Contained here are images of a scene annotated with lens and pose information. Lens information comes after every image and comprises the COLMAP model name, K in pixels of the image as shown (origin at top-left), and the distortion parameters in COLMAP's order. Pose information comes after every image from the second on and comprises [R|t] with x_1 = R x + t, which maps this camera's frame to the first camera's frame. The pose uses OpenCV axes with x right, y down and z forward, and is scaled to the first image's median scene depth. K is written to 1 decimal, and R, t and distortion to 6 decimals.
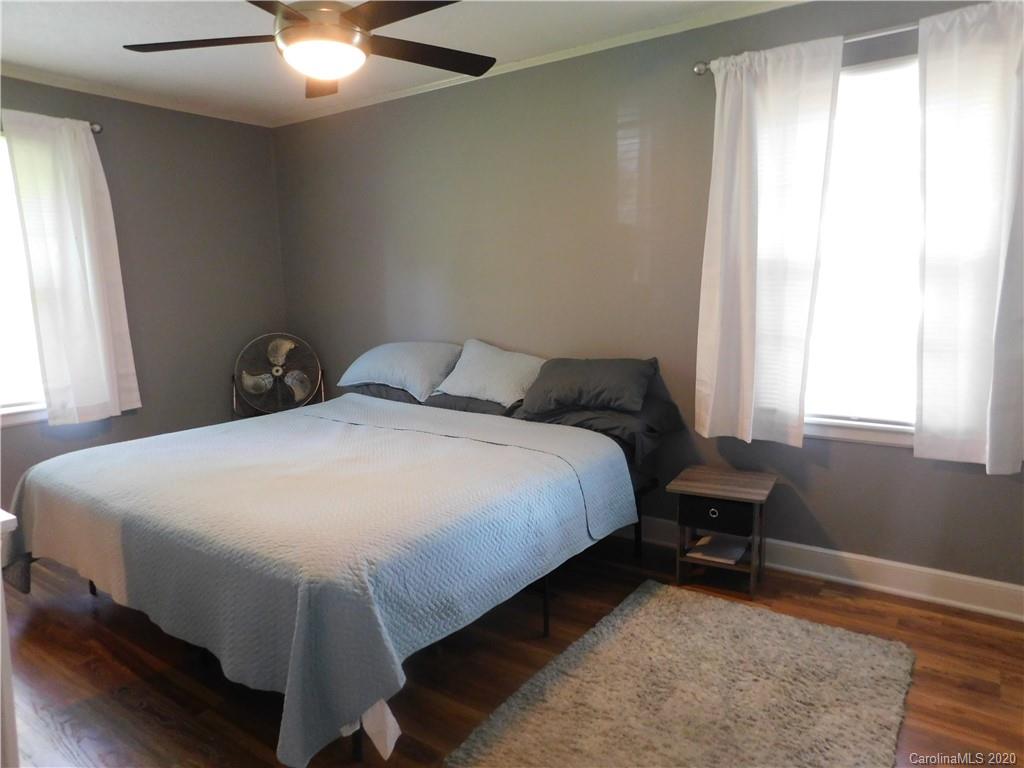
lens RADIAL K [[685.9, 0, 511.6], [0, 685.9, 377.0], [0, 0, 1]] dist [-0.064086, 0.060154]
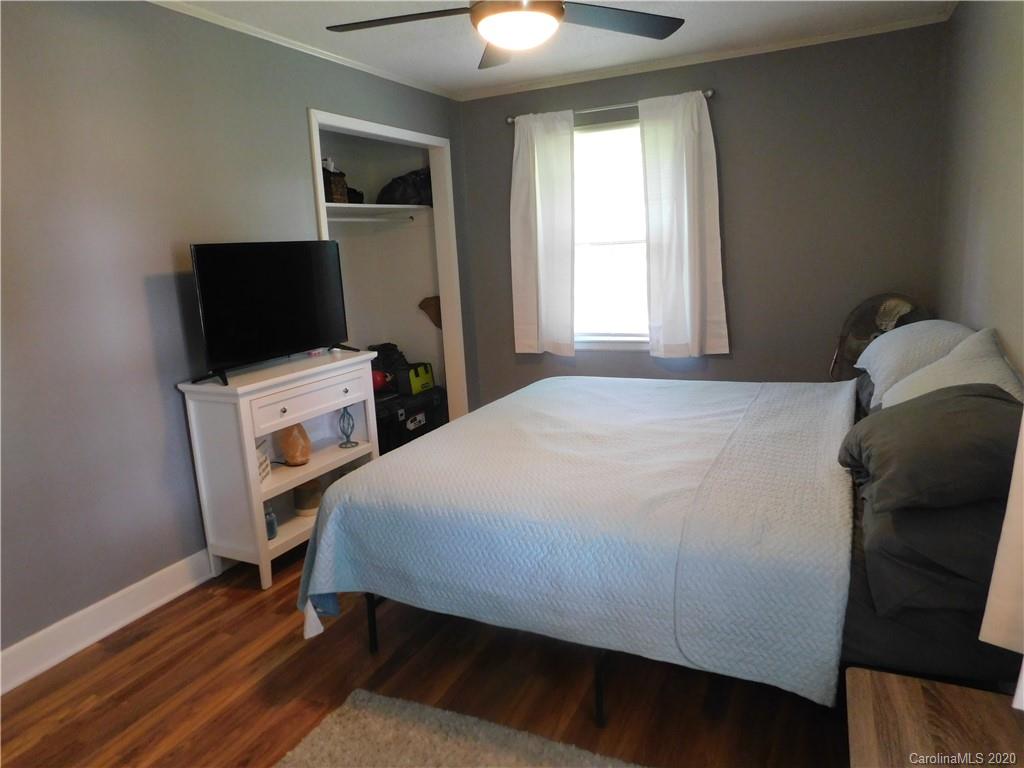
lens RADIAL K [[685.9, 0, 511.6], [0, 685.9, 377.0], [0, 0, 1]] dist [-0.064086, 0.060154]
pose [[0.170778, 0.188415, -0.967127, 0.488431], [-0.075808, 0.981150, 0.177760, -0.092912], [0.982389, 0.042958, 0.181842, 0.520398]]
